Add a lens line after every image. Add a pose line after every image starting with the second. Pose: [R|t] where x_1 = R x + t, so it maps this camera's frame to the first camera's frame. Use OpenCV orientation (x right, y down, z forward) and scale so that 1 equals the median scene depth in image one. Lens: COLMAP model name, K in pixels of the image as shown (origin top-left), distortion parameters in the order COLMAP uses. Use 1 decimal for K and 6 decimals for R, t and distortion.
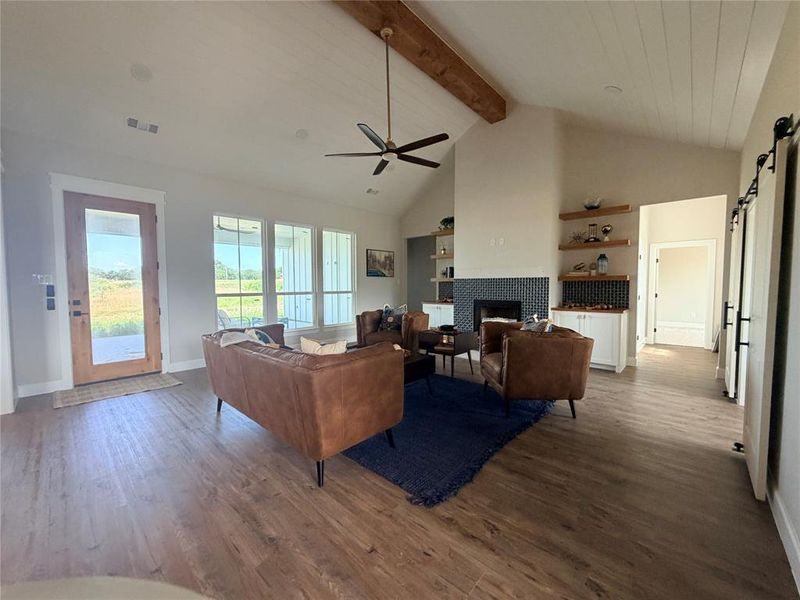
lens RADIAL K [[318.9, 0, 398.3], [0, 318.9, 299.7], [0, 0, 1]] dist [0.000445, 0.000421]
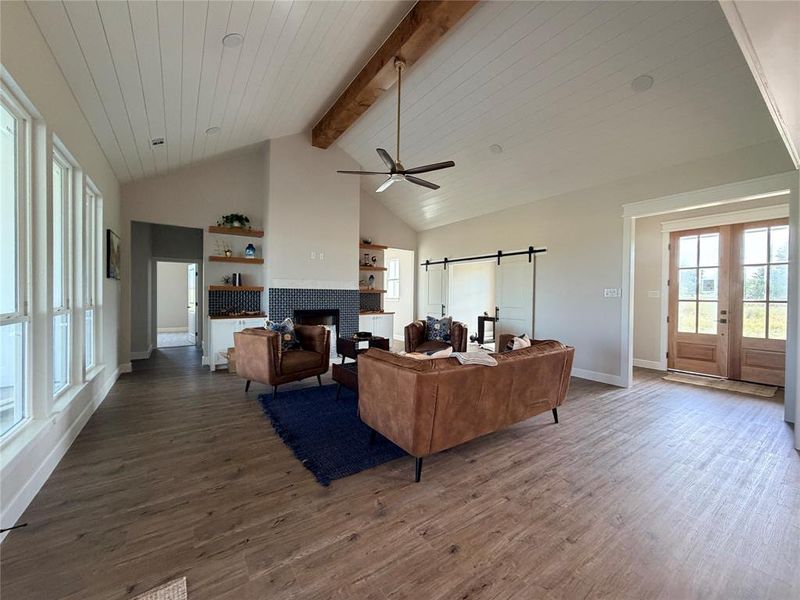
lens RADIAL K [[318.9, 0, 398.3], [0, 318.9, 299.7], [0, 0, 1]] dist [0.000445, 0.000421]
pose [[0.213370, -0.004917, 0.976959, -0.840358], [0.037791, 0.999280, -0.003224, -0.020720], [-0.976240, 0.037608, 0.213402, 0.604798]]
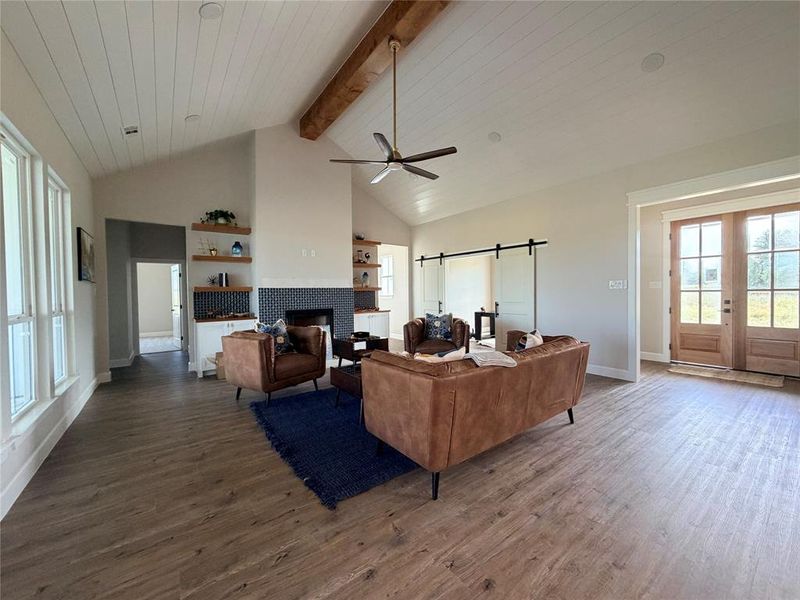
lens RADIAL K [[318.9, 0, 398.3], [0, 318.9, 299.7], [0, 0, 1]] dist [0.000445, 0.000421]
pose [[0.182319, -0.017604, 0.983082, -0.795325], [0.061851, 0.998065, 0.006401, -0.021597], [-0.981292, 0.059637, 0.183055, 0.641376]]
